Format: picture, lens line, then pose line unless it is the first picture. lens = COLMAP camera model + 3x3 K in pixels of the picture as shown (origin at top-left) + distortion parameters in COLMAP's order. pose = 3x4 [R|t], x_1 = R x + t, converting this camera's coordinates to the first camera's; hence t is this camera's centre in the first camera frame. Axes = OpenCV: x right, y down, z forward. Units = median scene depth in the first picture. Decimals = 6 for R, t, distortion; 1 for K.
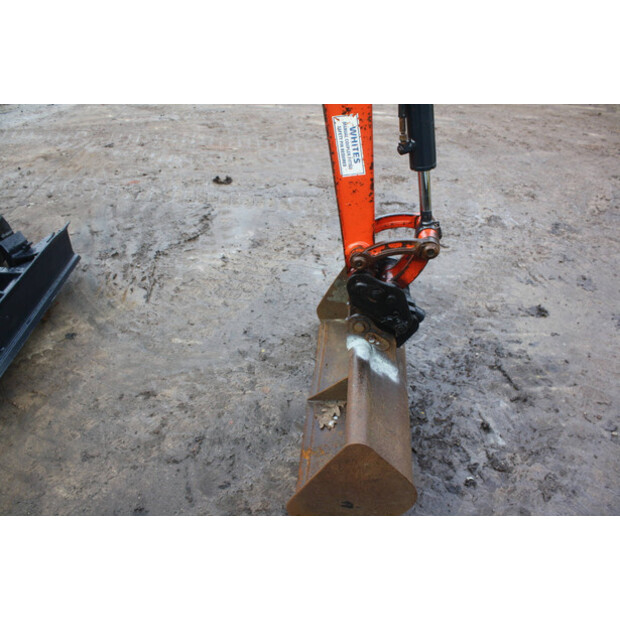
lens RADIAL K [[521.7, 0, 310.0], [0, 521.7, 310.0], [0, 0, 1]] dist [-0.167595, 0.148813]
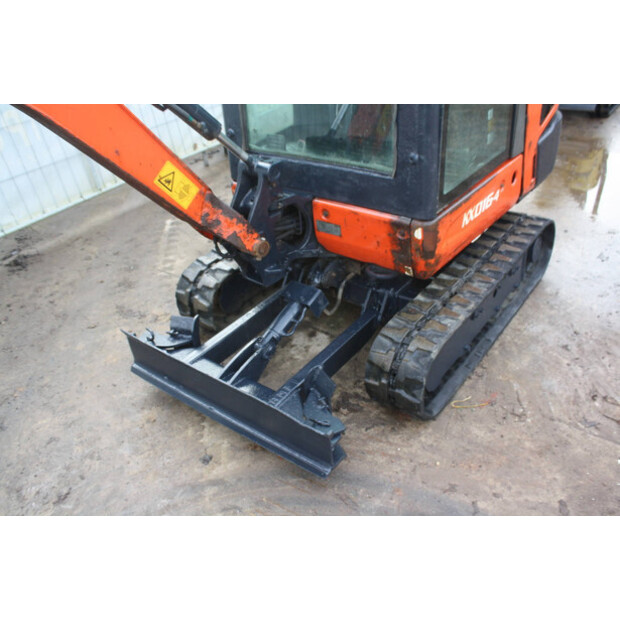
lens RADIAL K [[521.7, 0, 310.0], [0, 521.7, 310.0], [0, 0, 1]] dist [-0.167595, 0.148813]
pose [[-0.580319, 0.479468, -0.658286, -0.074620], [-0.430014, 0.506047, 0.747666, -0.493776], [0.691606, 0.716957, -0.087491, 0.620158]]
